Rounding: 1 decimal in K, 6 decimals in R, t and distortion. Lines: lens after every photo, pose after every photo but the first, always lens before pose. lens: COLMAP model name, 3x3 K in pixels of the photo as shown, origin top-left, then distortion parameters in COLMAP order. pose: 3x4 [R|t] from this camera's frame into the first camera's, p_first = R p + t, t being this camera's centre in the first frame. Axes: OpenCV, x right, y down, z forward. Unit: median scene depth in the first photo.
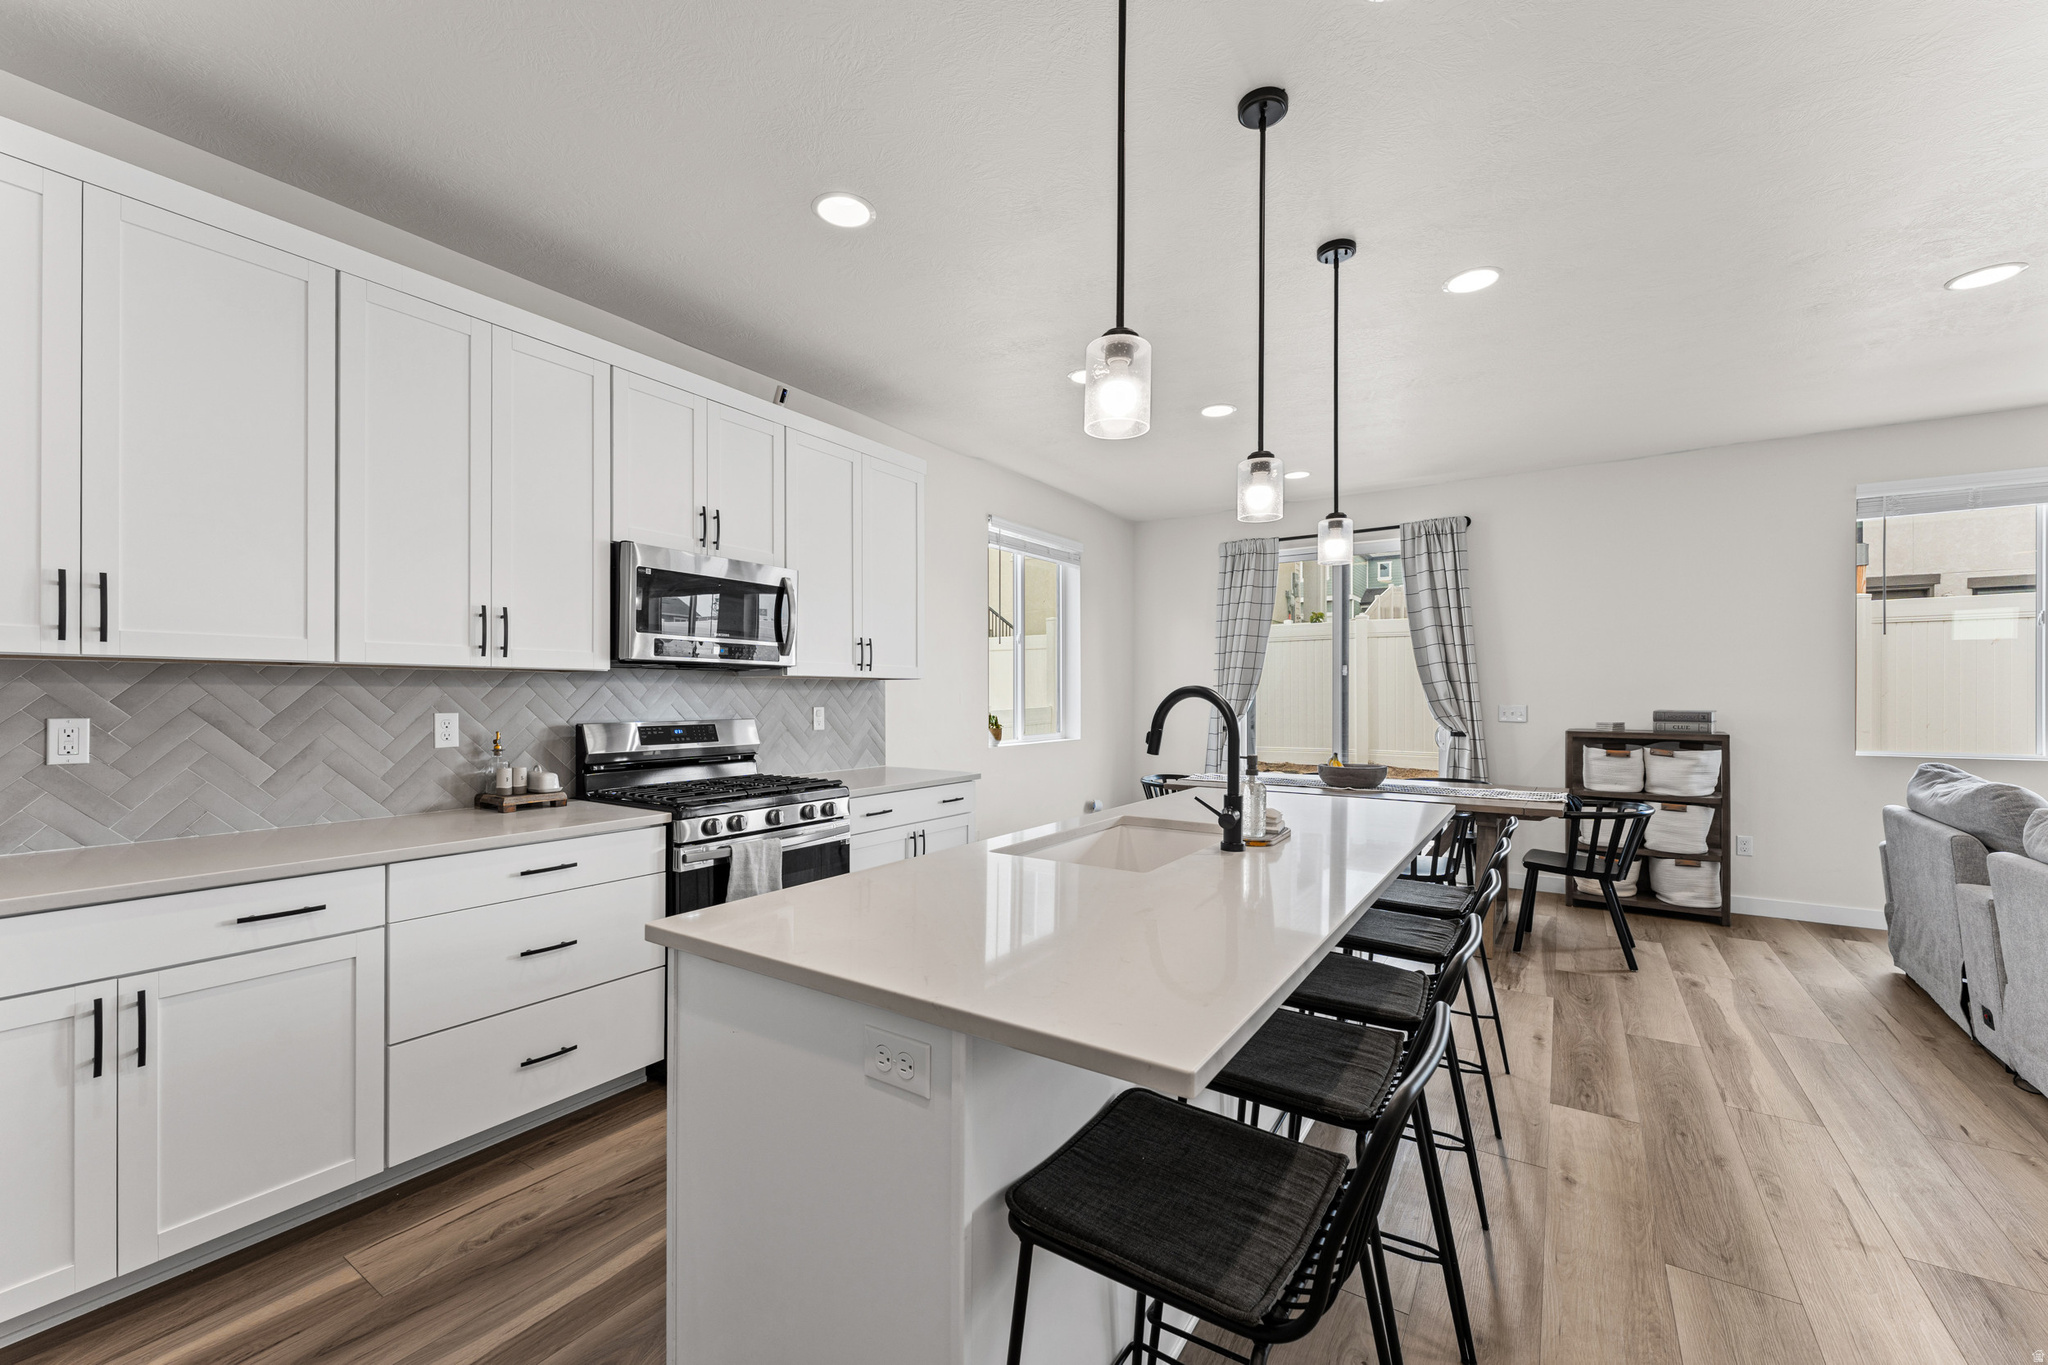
lens RADIAL K [[821.6, 0, 1025.3], [0, 821.6, 693.4], [0, 0, 1]] dist [0.003796, 0.000274]
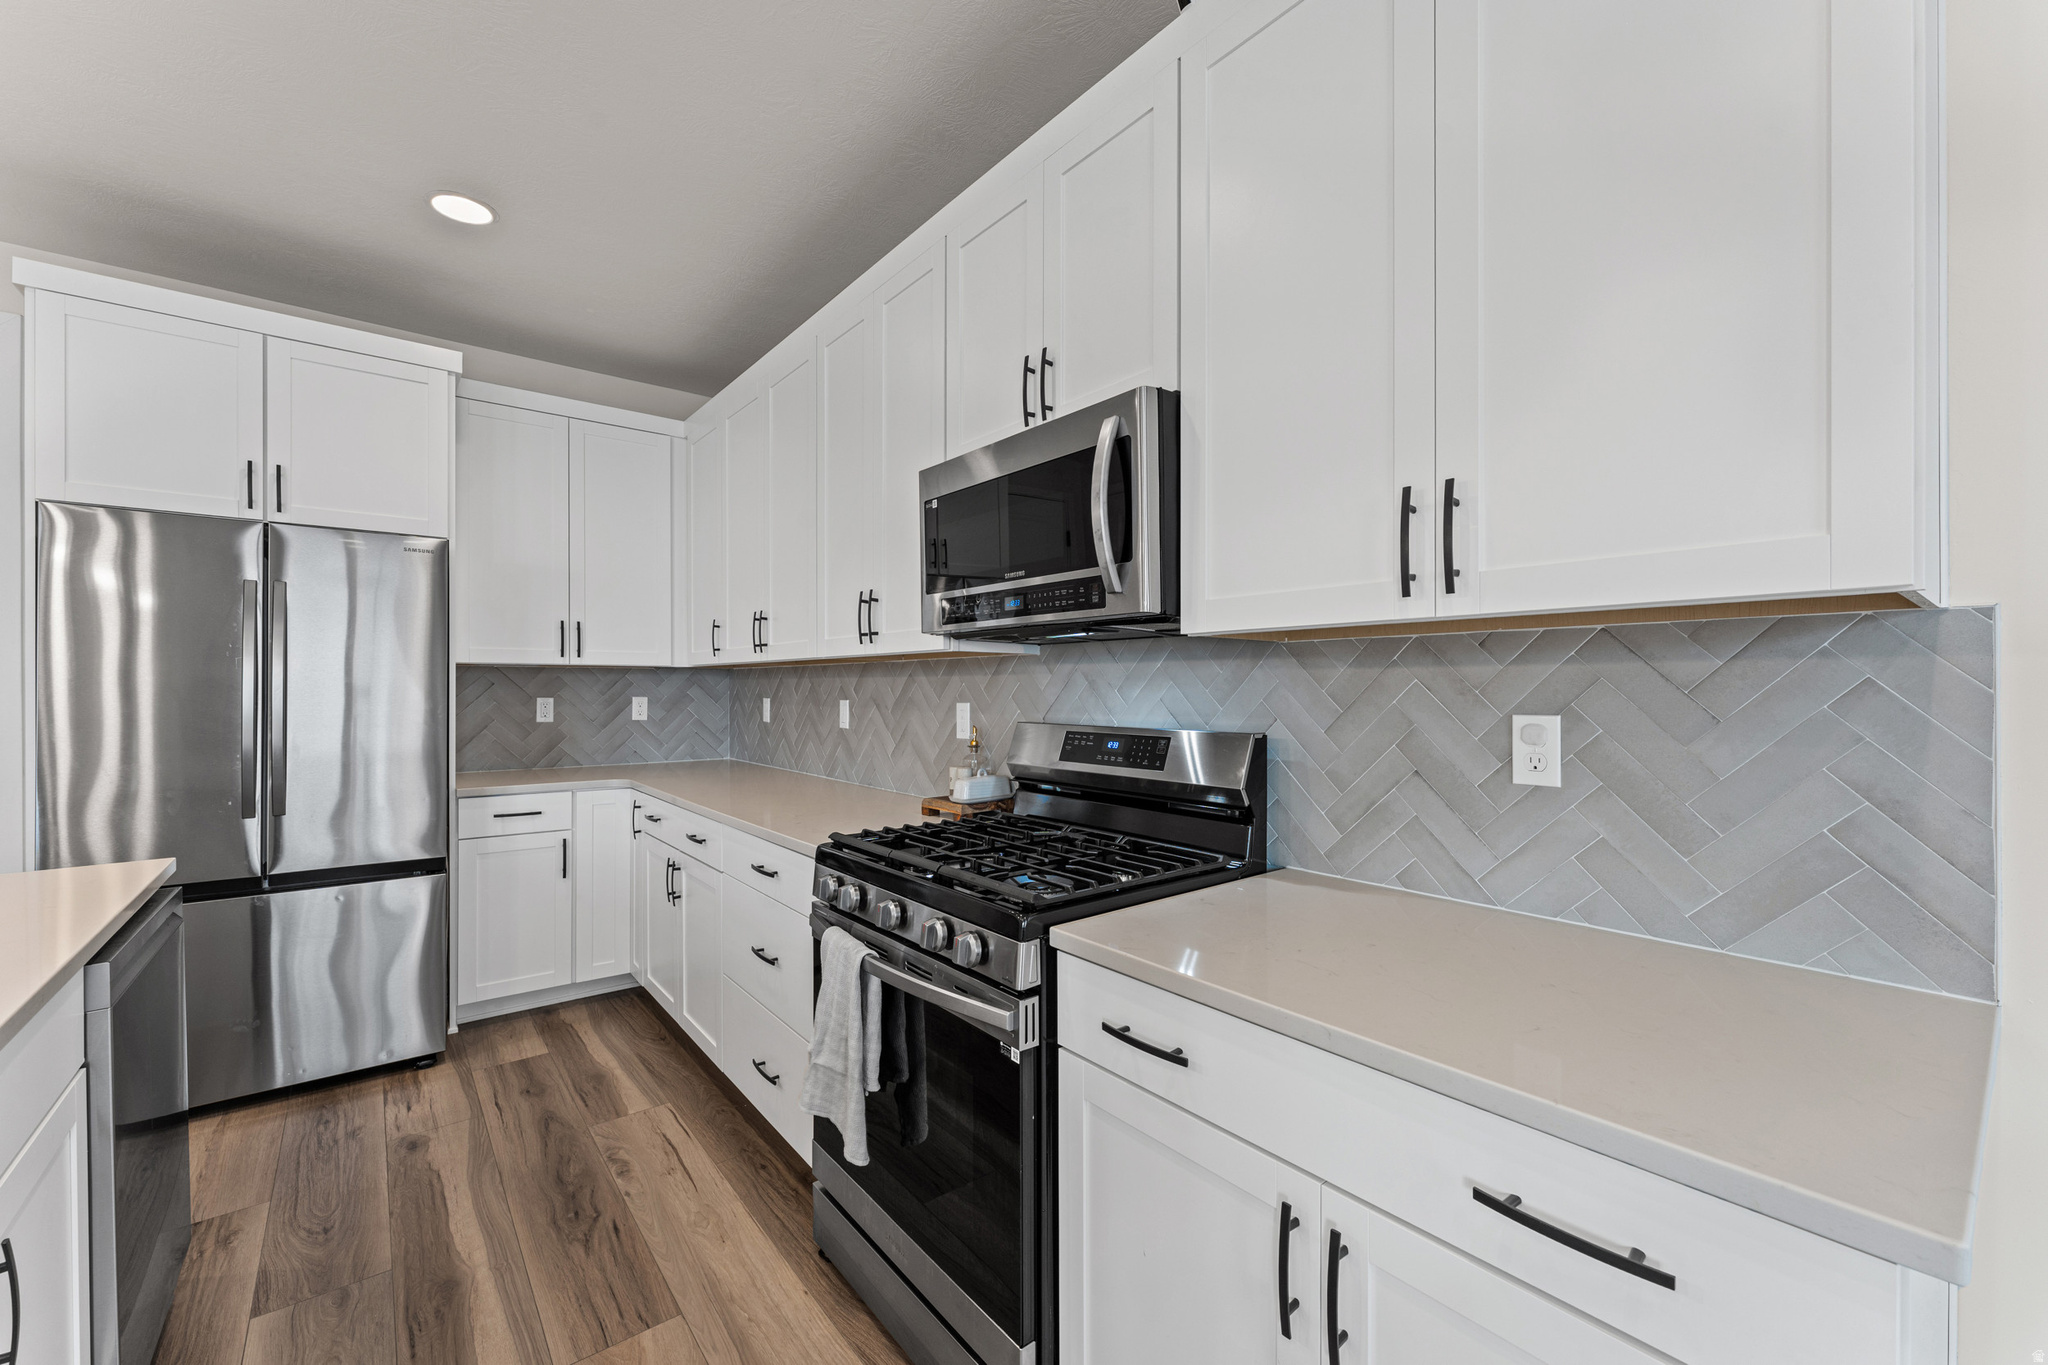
lens RADIAL K [[821.6, 0, 1016.7], [0, 821.6, 689.0], [0, 0, 1]] dist [0.003796, 0.000274]
pose [[-0.311977, 0.001249, -0.950089, 0.201319], [0.002599, 0.999997, 0.000461, 0.007885], [0.950086, -0.002325, -0.311980, 1.461907]]
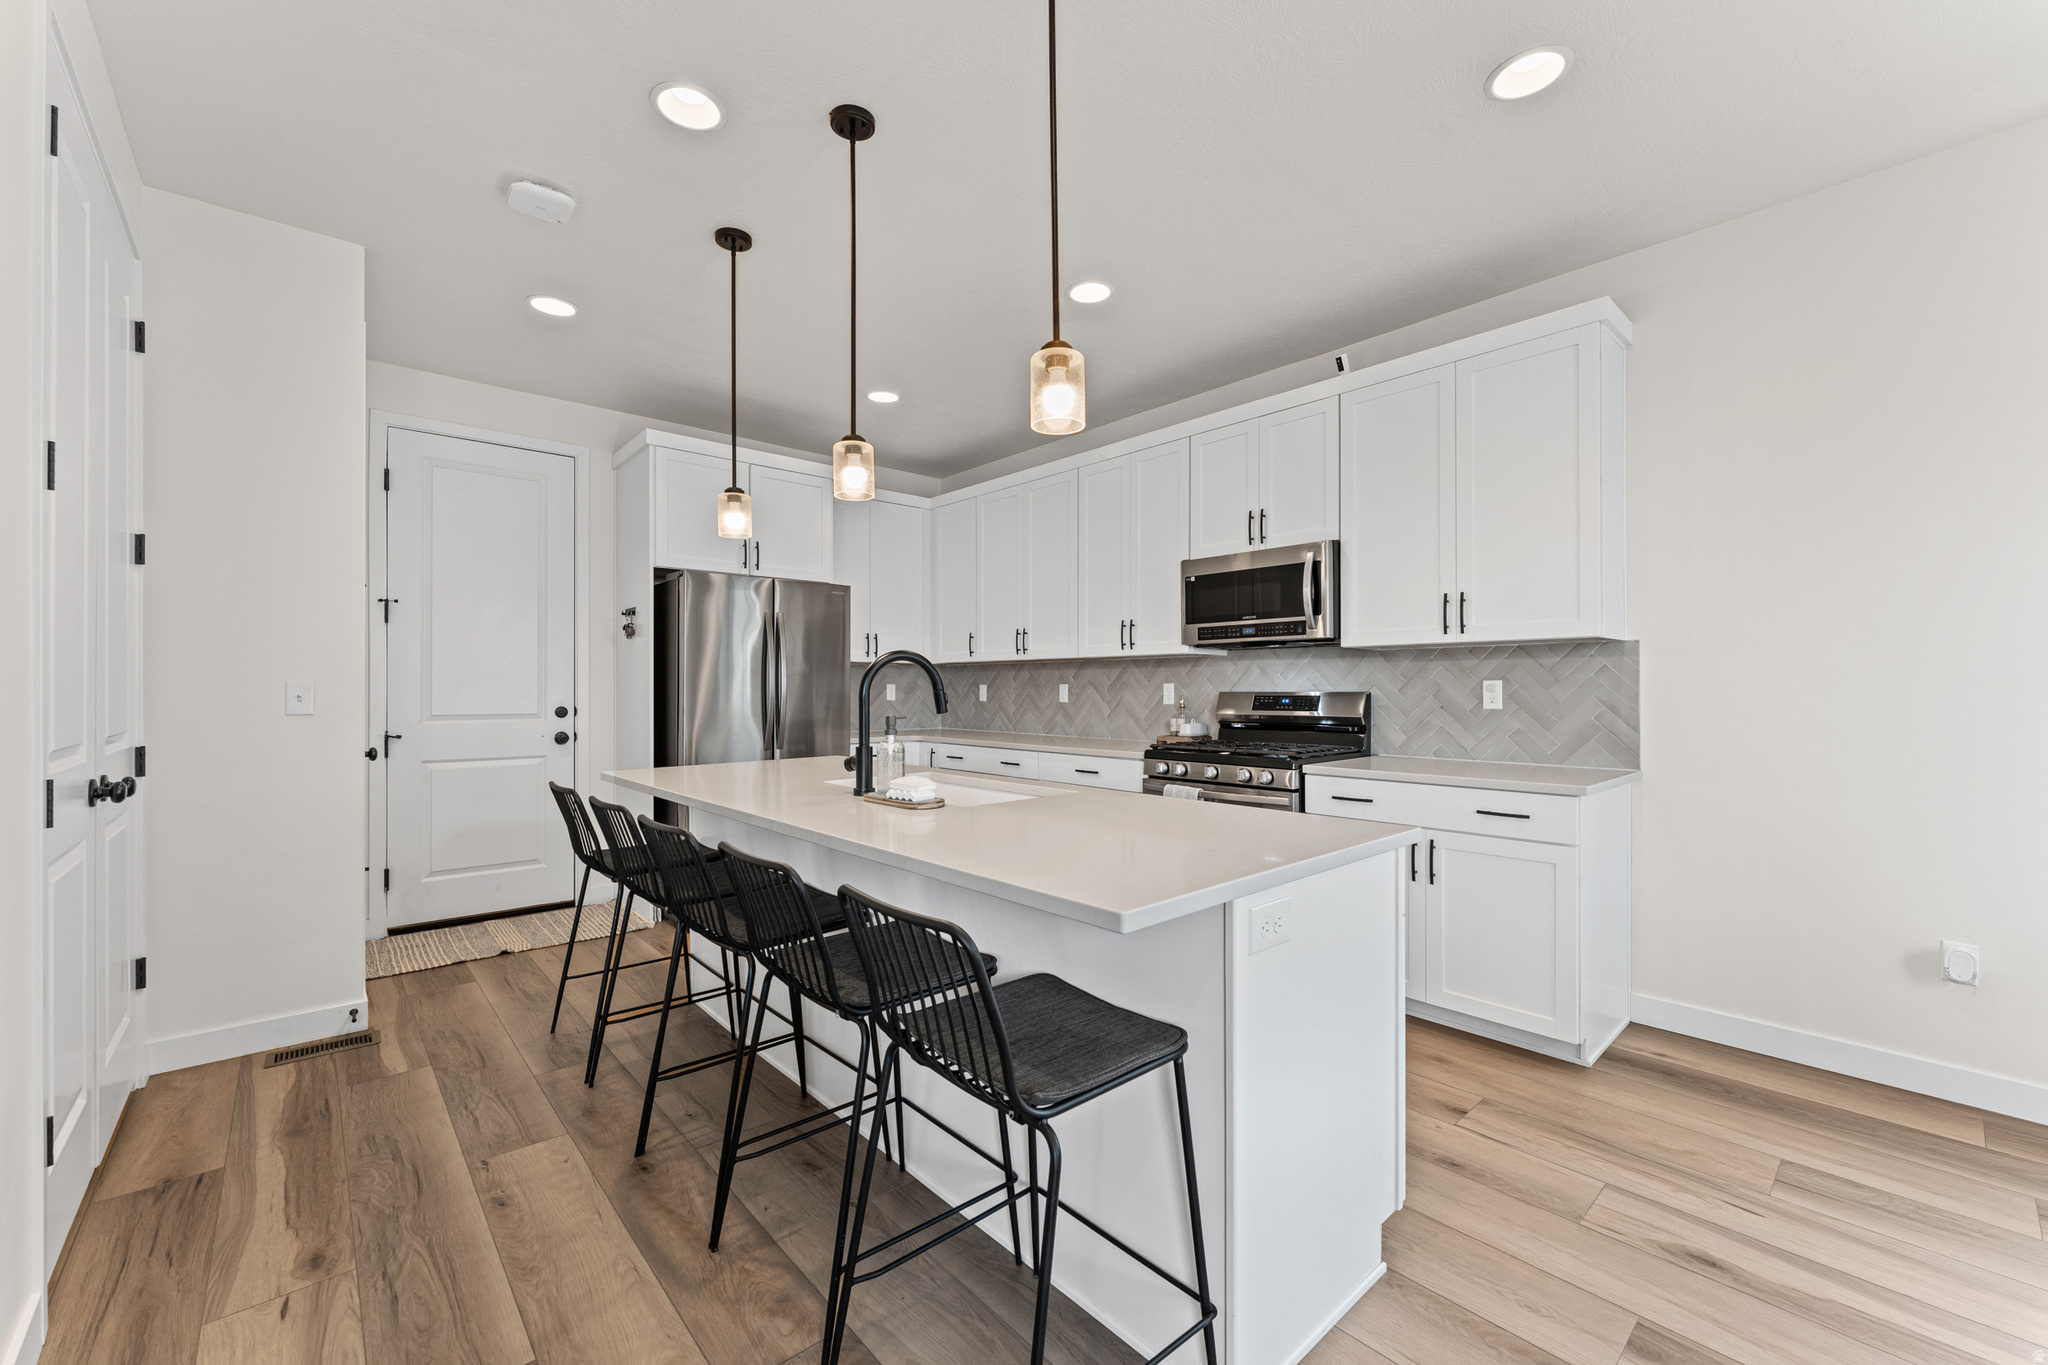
lens RADIAL K [[821.6, 0, 1016.1], [0, 821.6, 686.7], [0, 0, 1]] dist [0.003796, 0.000274]
pose [[-0.267192, -0.003582, -0.963637, 1.053880], [0.002778, 0.999986, -0.004487, 0.039564], [0.963639, -0.003876, -0.267178, 1.234743]]
